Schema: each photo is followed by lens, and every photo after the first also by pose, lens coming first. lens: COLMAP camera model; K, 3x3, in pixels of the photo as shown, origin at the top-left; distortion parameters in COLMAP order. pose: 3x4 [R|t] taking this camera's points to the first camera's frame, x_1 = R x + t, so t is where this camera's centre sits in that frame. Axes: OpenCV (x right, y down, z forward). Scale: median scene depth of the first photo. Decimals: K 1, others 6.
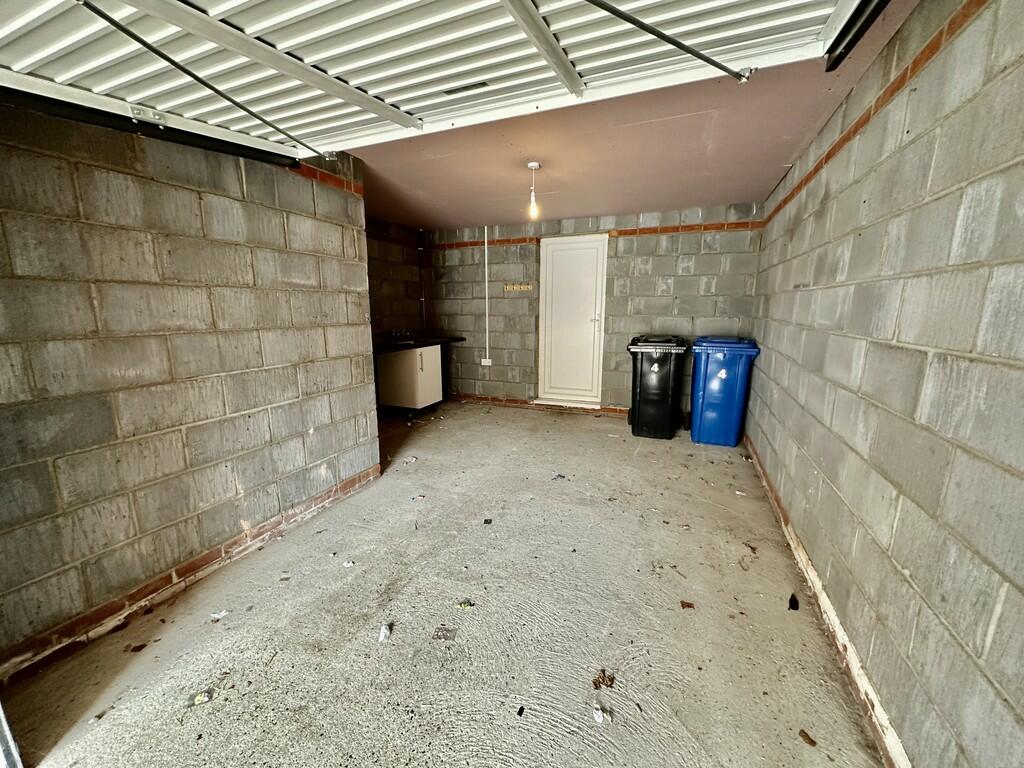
lens RADIAL K [[406.7, 0, 512.7], [0, 406.7, 385.6], [0, 0, 1]] dist [-0.000724, 0.000201]
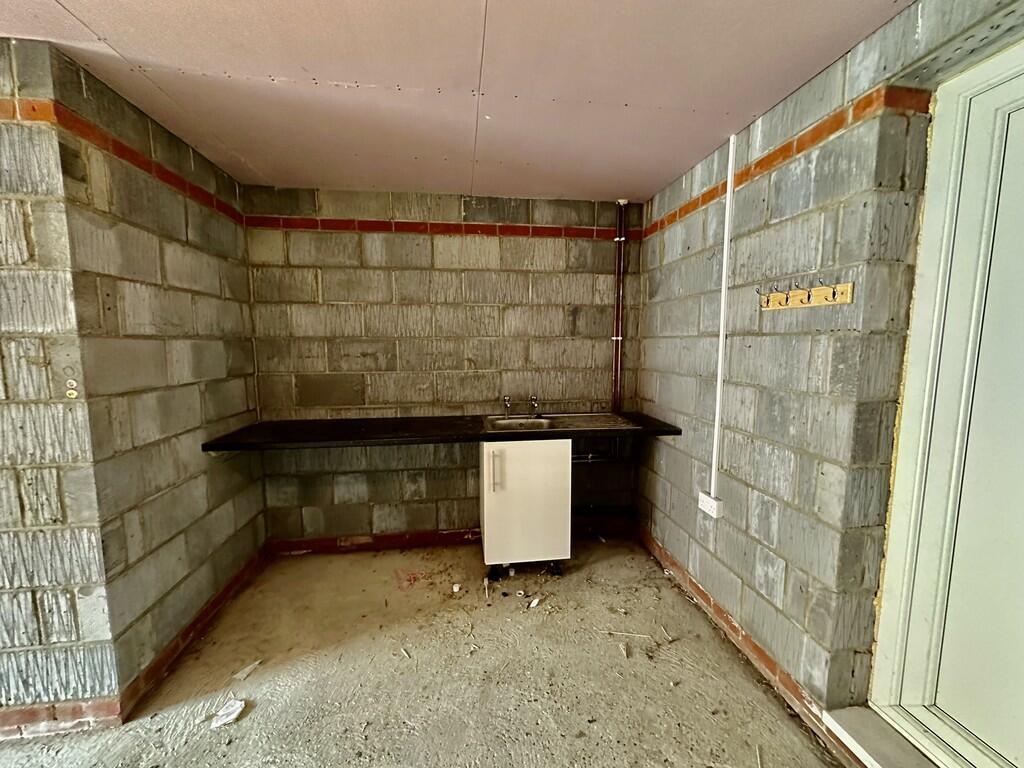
lens RADIAL K [[406.7, 0, 512.7], [0, 406.7, 385.6], [0, 0, 1]] dist [-0.000724, 0.000201]
pose [[0.500344, 0.095288, -0.860567, 0.161865], [-0.164211, 0.986330, 0.013739, -0.147242], [0.850112, 0.134440, 0.509151, 0.674209]]
